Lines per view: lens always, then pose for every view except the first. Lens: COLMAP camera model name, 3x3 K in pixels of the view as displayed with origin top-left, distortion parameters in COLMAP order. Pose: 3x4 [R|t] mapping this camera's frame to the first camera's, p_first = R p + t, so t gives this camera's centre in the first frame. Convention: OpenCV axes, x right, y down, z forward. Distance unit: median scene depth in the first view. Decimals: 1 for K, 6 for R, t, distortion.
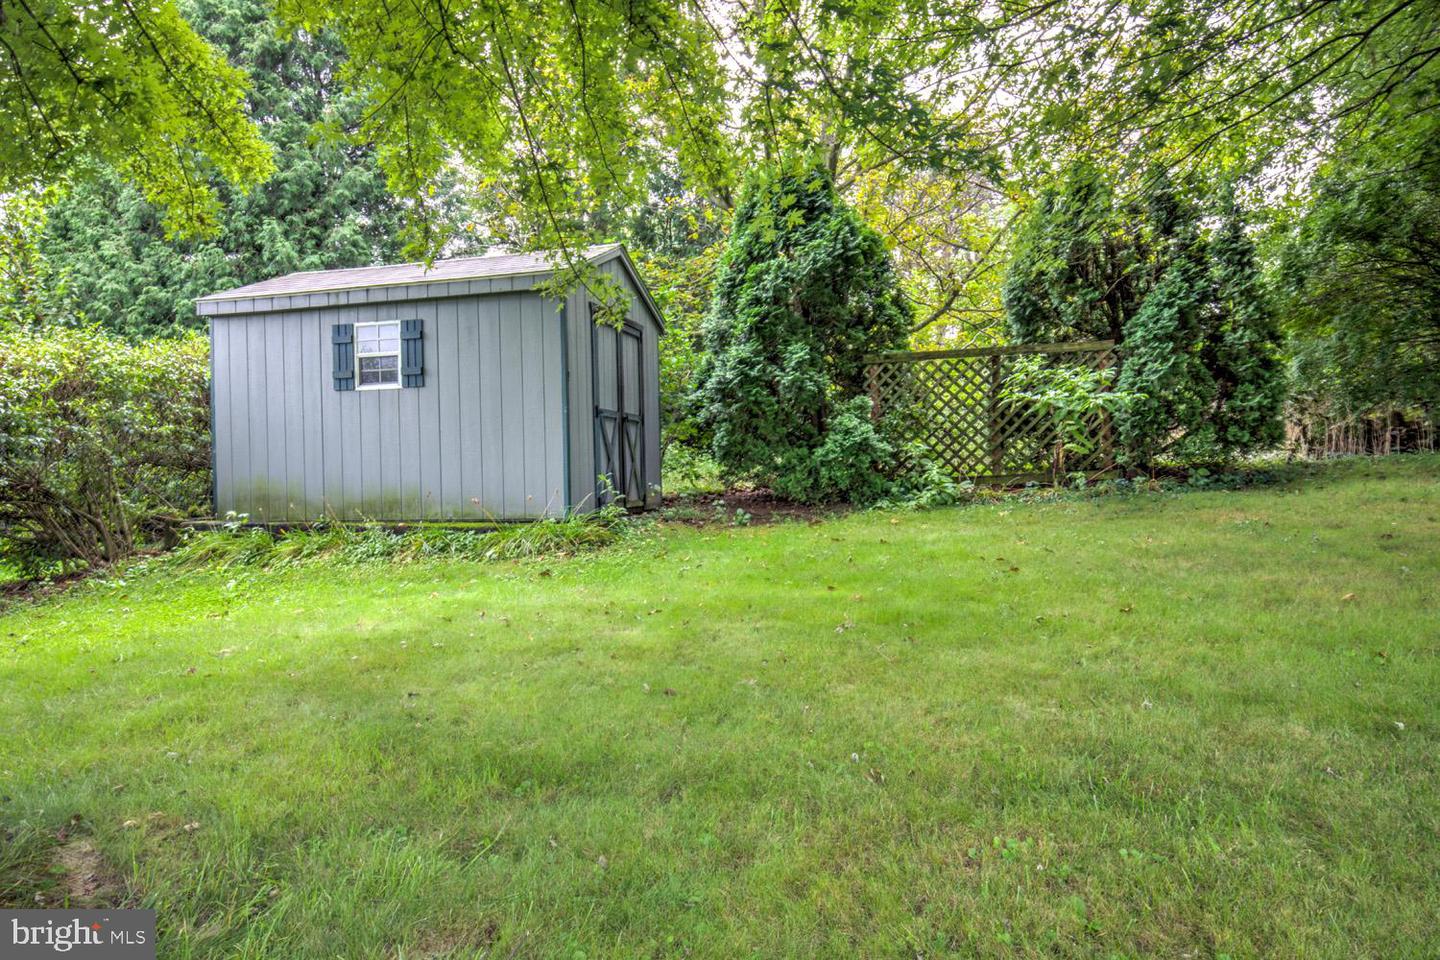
lens RADIAL K [[910.2, 0, 720.0], [0, 910.2, 480.0], [0, 0, 1]] dist [-0.000879, -0.000262]
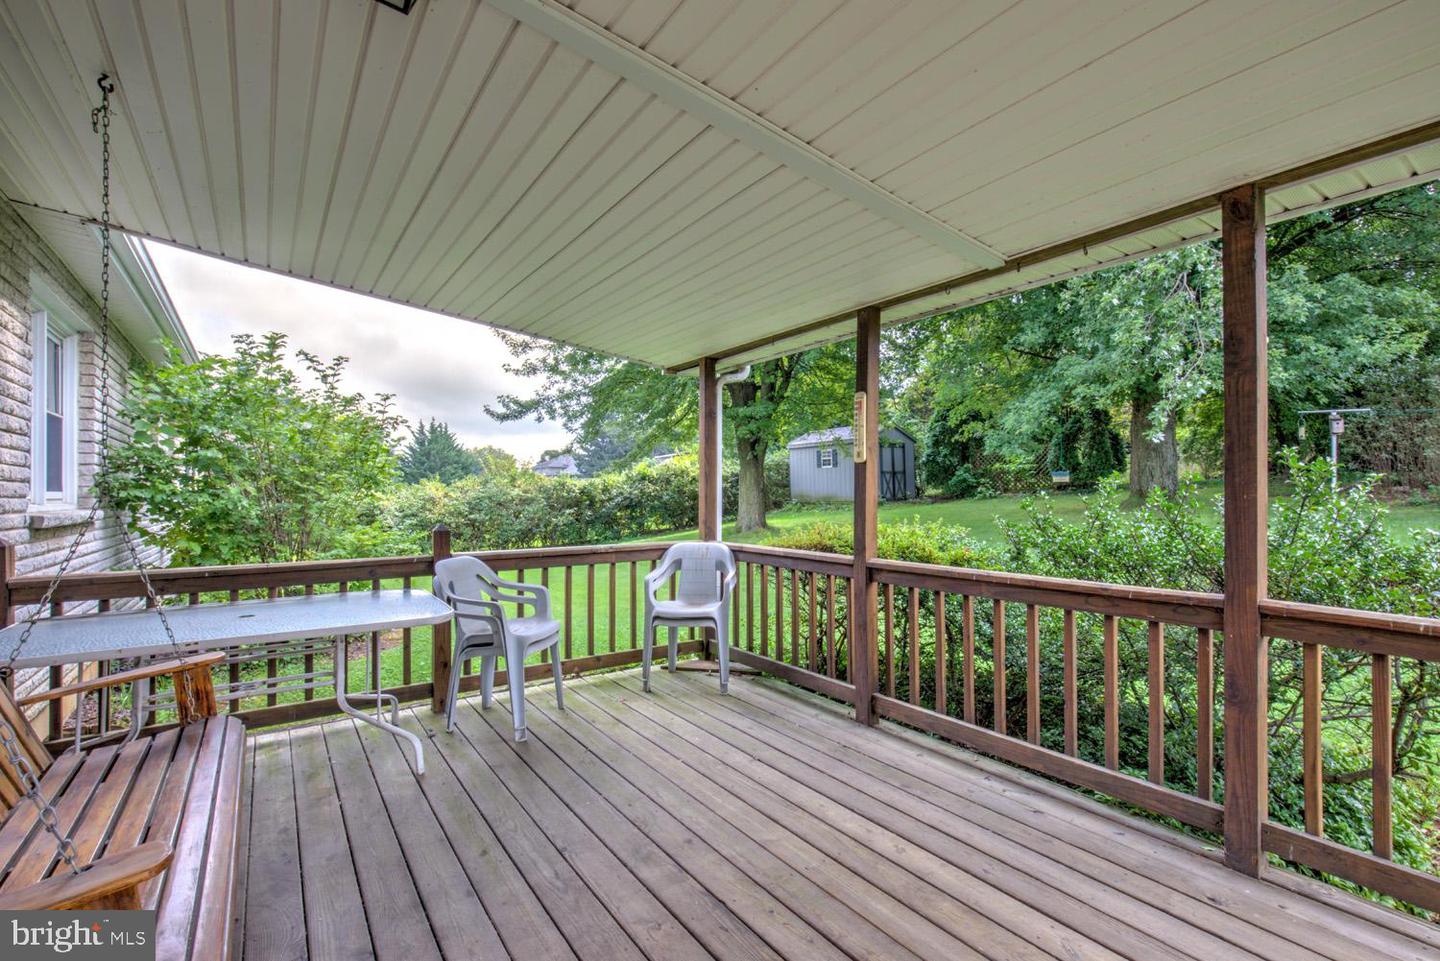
lens RADIAL K [[669.2, 0, 720.0], [0, 669.2, 480.5], [0, 0, 1]] dist [0.001298, 0.000361]
pose [[0.809675, -0.009379, -0.586804, 0.872983], [0.007394, 0.999956, -0.005780, -0.029123], [0.586832, 0.000341, 0.809708, -1.477196]]
